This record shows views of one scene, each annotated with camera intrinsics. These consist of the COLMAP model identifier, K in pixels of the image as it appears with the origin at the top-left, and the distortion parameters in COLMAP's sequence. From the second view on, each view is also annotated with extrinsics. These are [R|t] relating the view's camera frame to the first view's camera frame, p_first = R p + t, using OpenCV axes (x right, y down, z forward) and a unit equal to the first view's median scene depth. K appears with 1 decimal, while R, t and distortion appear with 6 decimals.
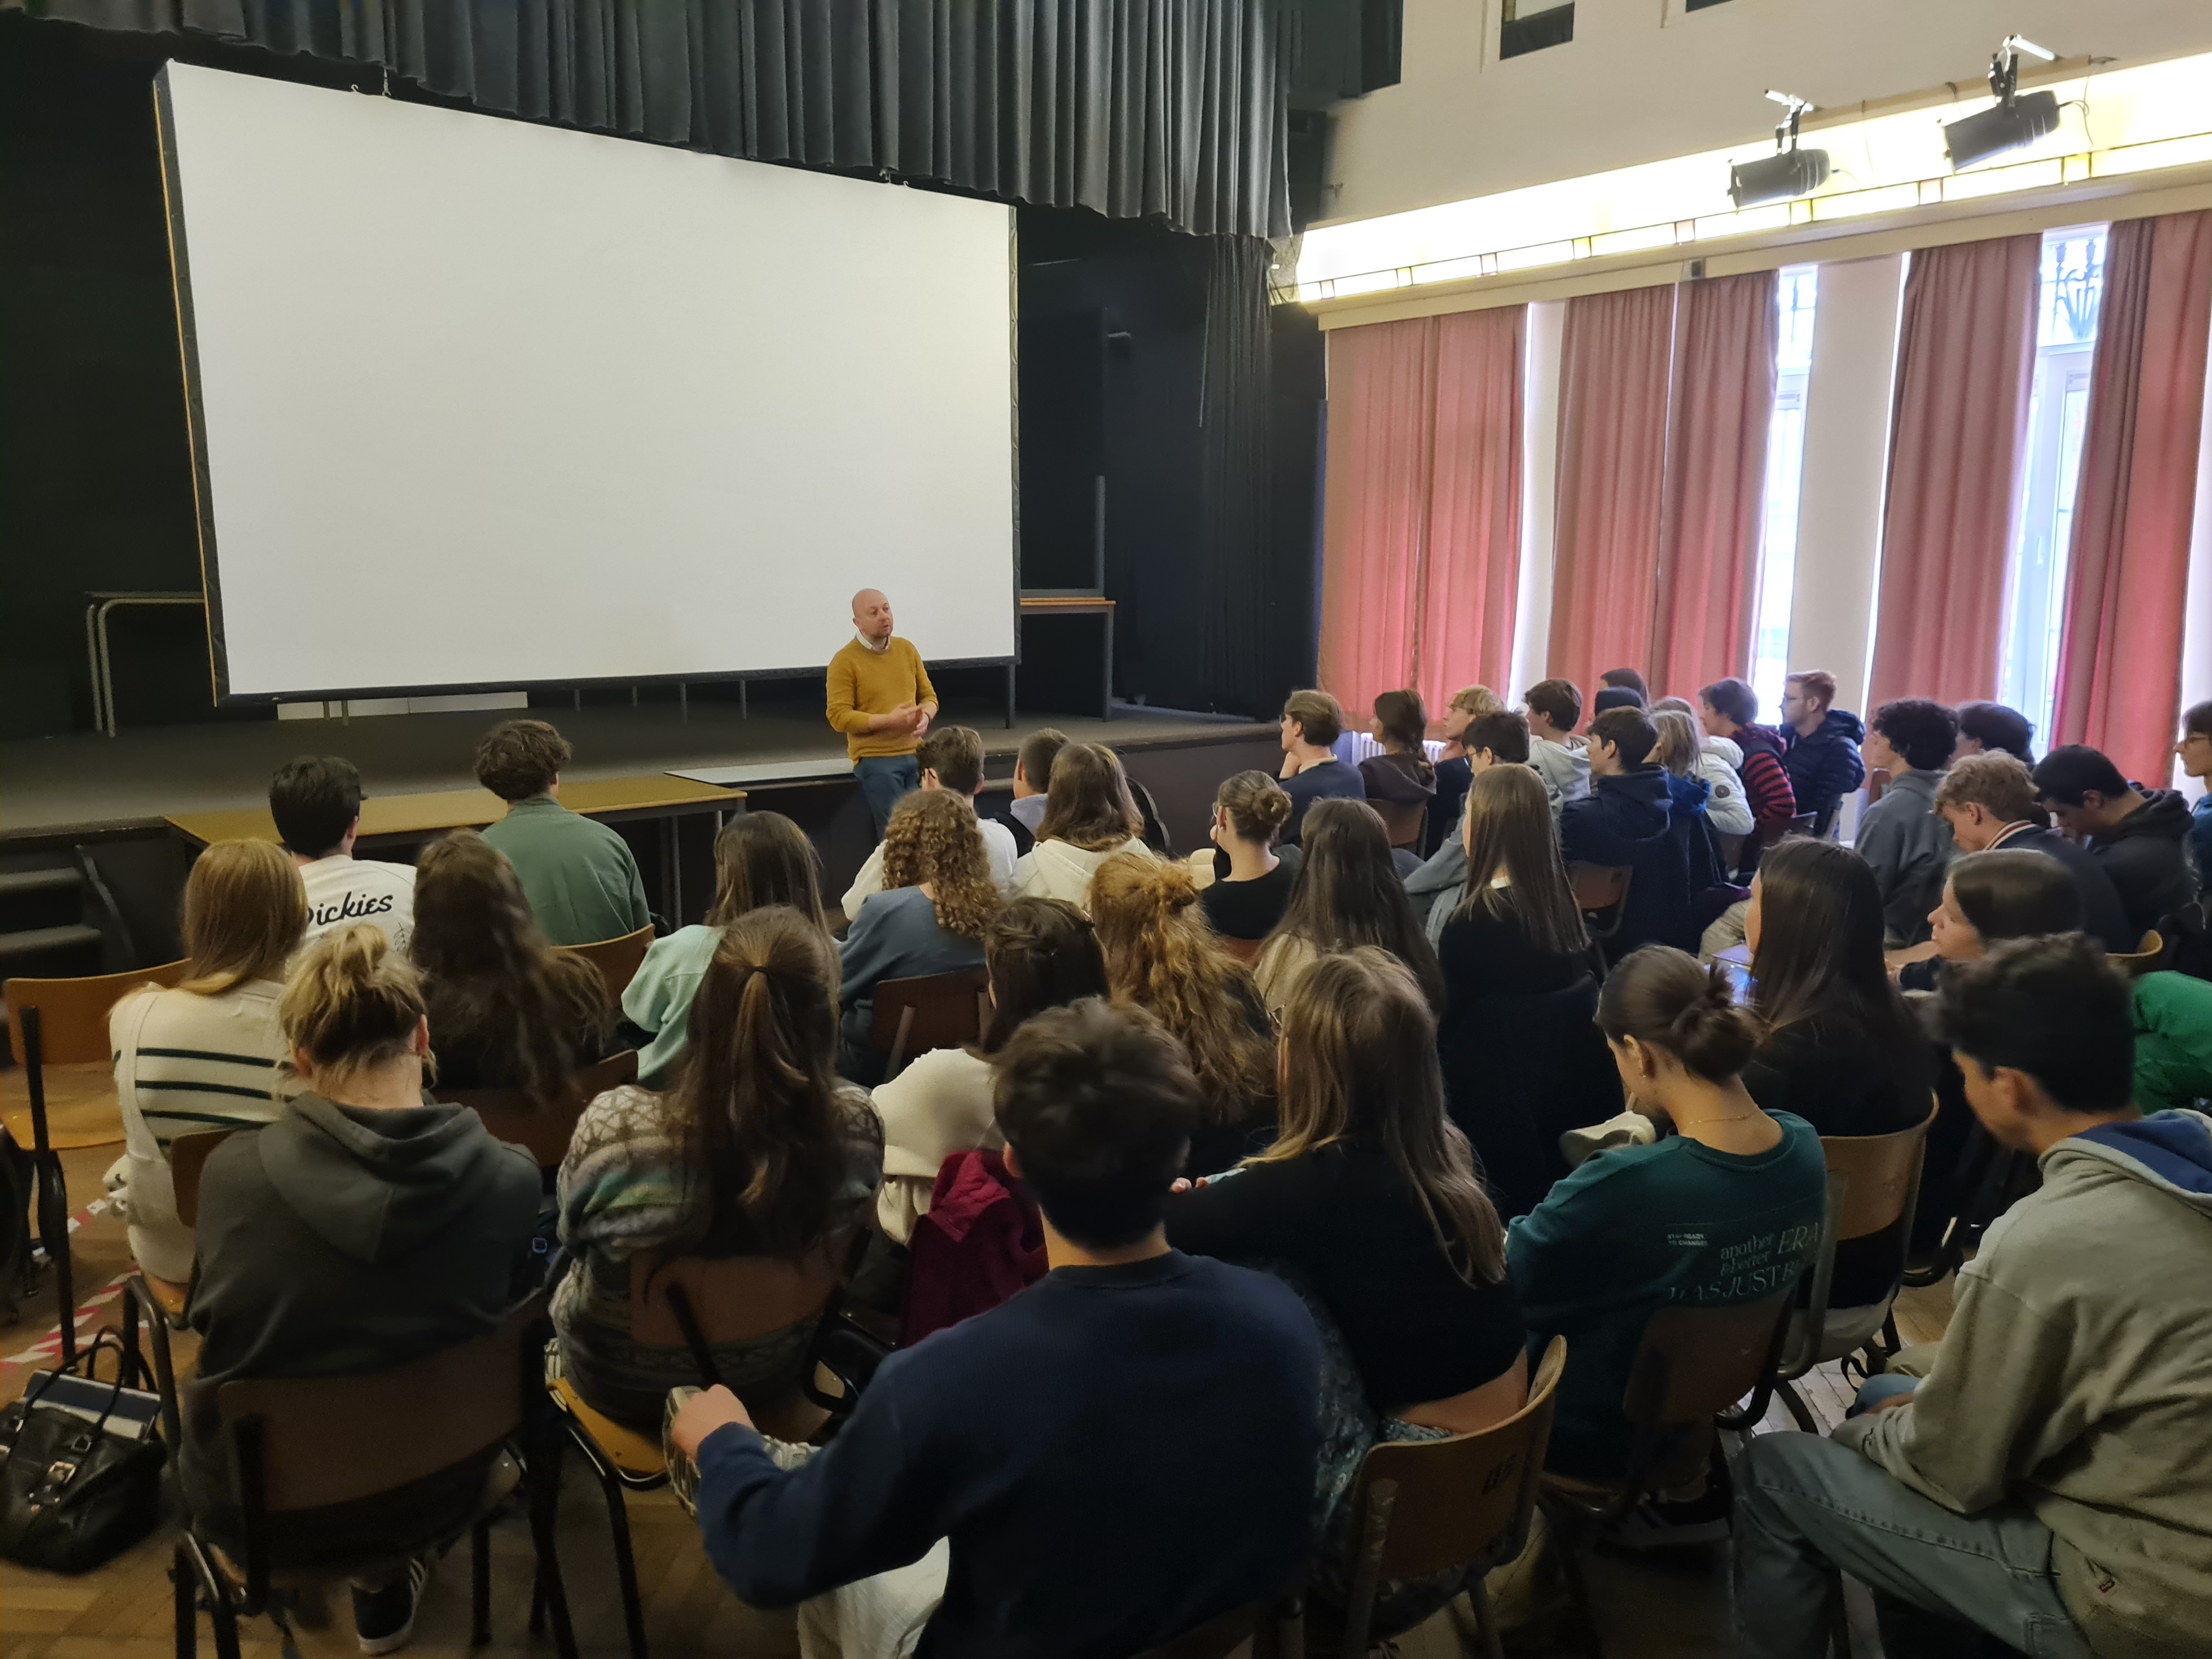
lens RADIAL K [[1651.8, 0, 1106.0], [0, 1651.8, 829.5], [0, 0, 1]] dist [0.007998, -0.012394]
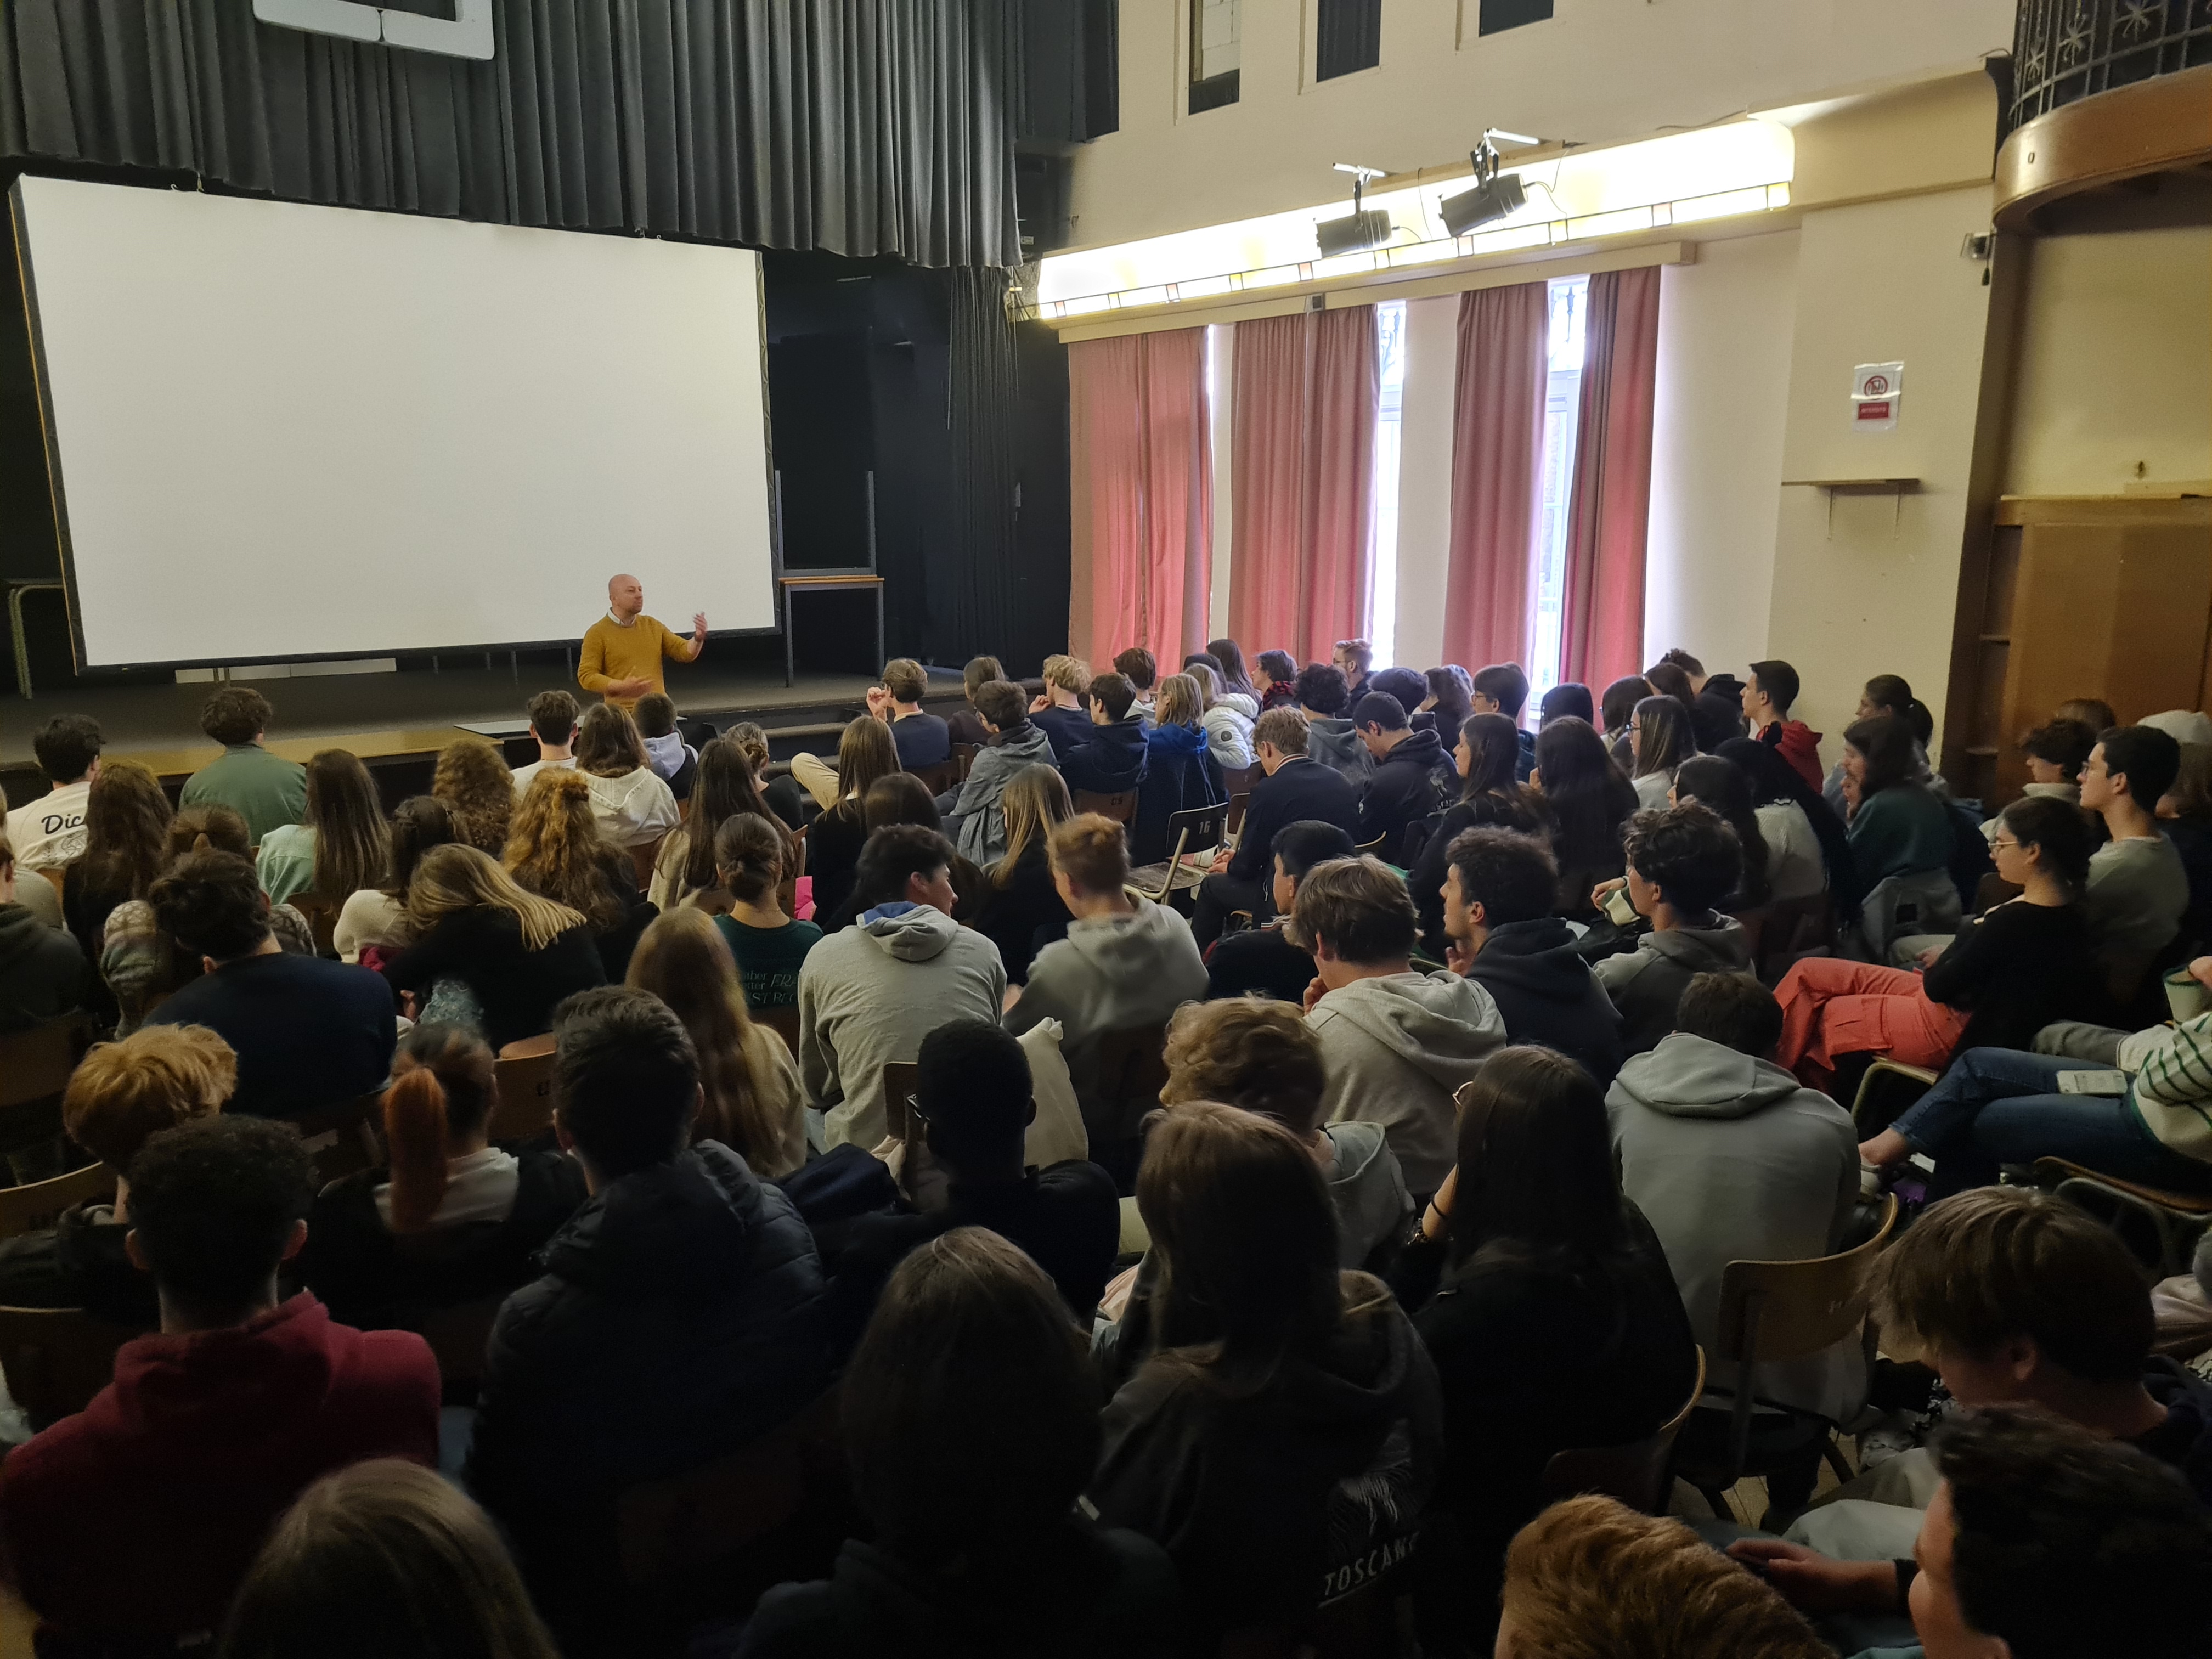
lens RADIAL K [[1635.1, 0, 1115.7], [0, 1635.1, 855.8], [0, 0, 1]] dist [-0.004964, -0.006883]
pose [[0.999913, -0.003686, -0.012644, 0.229065], [0.004262, 0.998939, 0.045865, 0.008927], [0.012462, -0.045915, 0.998868, -0.213748]]
